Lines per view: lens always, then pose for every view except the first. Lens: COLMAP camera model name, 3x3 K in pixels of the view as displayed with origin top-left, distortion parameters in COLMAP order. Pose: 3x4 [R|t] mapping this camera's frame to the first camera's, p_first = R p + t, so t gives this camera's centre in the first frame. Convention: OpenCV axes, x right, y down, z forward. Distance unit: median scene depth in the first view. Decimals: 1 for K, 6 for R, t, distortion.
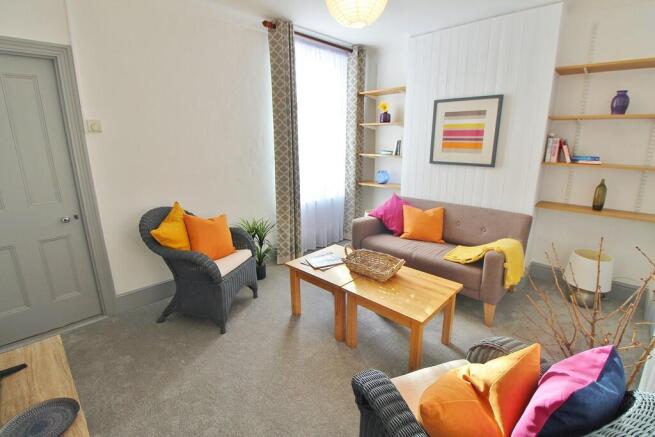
lens RADIAL K [[314.6, 0, 332.3], [0, 314.6, 215.9], [0, 0, 1]] dist [-0.004361, -0.000764]
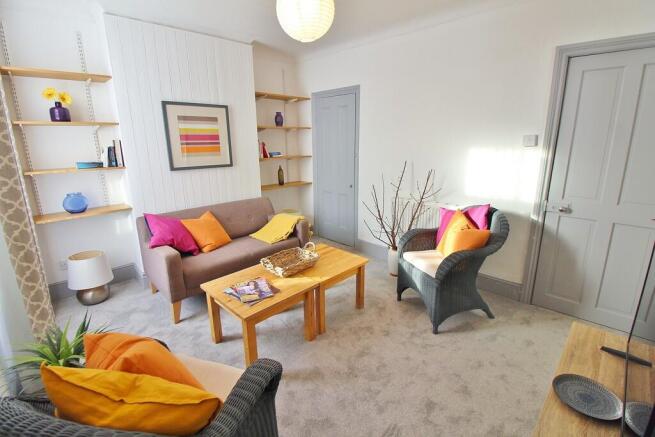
lens RADIAL K [[314.6, 0, 331.6], [0, 314.6, 217.1], [0, 0, 1]] dist [-0.004361, -0.000764]
pose [[-0.008608, -0.244155, 0.969698, -0.683997], [0.248184, 0.938870, 0.238596, -0.162982], [-0.968675, 0.242718, 0.052513, 0.612530]]
